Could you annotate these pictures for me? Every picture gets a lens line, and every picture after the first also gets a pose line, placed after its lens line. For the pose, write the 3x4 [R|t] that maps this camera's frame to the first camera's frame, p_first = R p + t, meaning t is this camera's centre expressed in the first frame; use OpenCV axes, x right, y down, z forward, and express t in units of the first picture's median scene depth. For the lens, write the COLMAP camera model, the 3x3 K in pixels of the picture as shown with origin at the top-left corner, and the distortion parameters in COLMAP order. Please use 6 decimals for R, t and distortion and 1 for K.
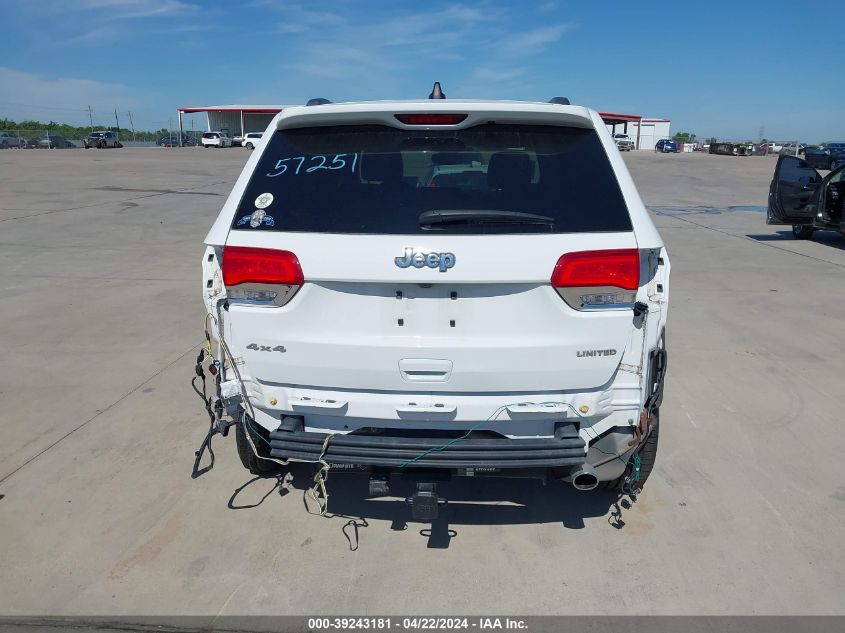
lens RADIAL K [[685.9, 0, 424.2], [0, 685.9, 319.1], [0, 0, 1]] dist [0.028219, -0.009992]
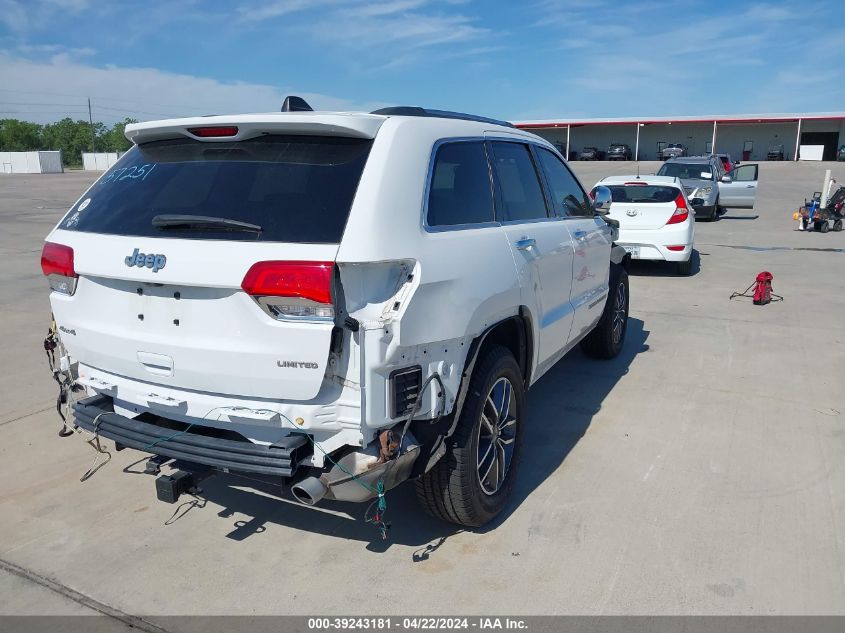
lens RADIAL K [[685.9, 0, 436.1], [0, 685.9, 317.7], [0, 0, 1]] dist [0.028219, -0.009992]
pose [[0.924930, 0.081834, -0.371224, 0.745842], [-0.089629, 0.995968, -0.003761, -0.029897], [0.369420, 0.036751, 0.928536, 0.145259]]
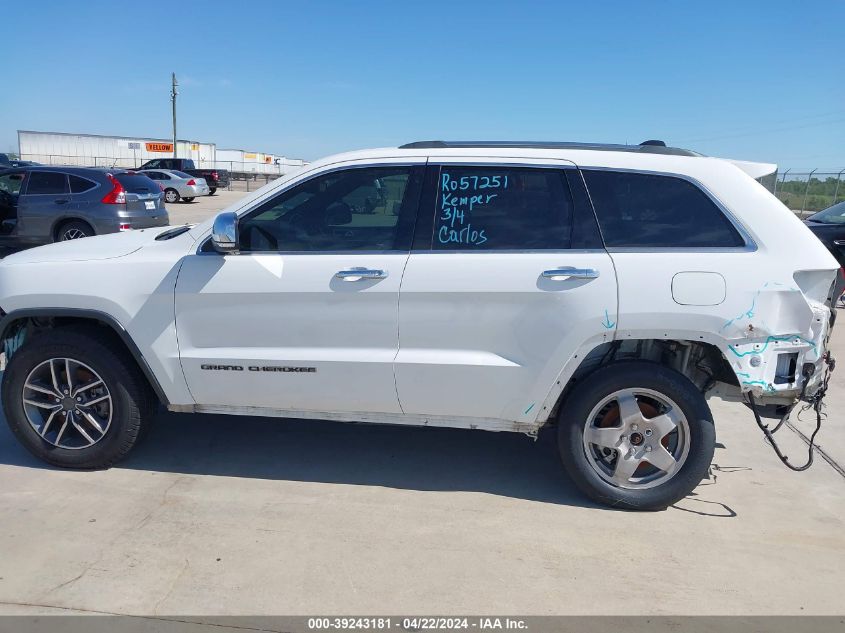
lens RADIAL K [[685.9, 0, 430.5], [0, 685.9, 311.0], [0, 0, 1]] dist [0.028219, -0.009992]
pose [[0.030922, -0.200401, 0.979226, -1.621591], [0.210386, 0.959051, 0.189628, -0.436369], [-0.977129, 0.200152, 0.071817, 1.648229]]
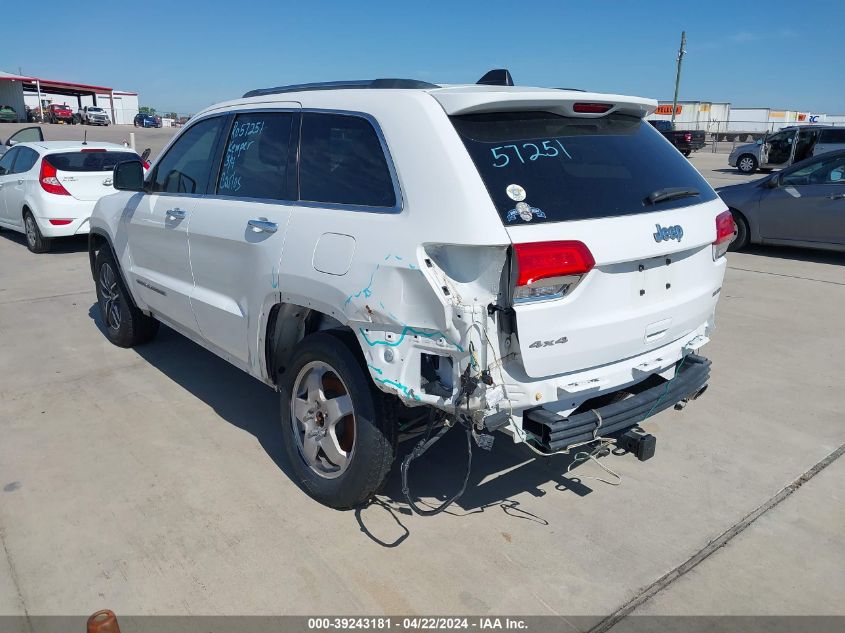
lens RADIAL K [[685.9, 0, 420.7], [0, 685.9, 316.6], [0, 0, 1]] dist [0.028219, -0.009992]
pose [[0.717878, -0.185774, 0.670924, -0.976863], [0.164219, 0.981730, 0.096121, -0.114750], [-0.676522, 0.041175, 0.735270, 0.390354]]
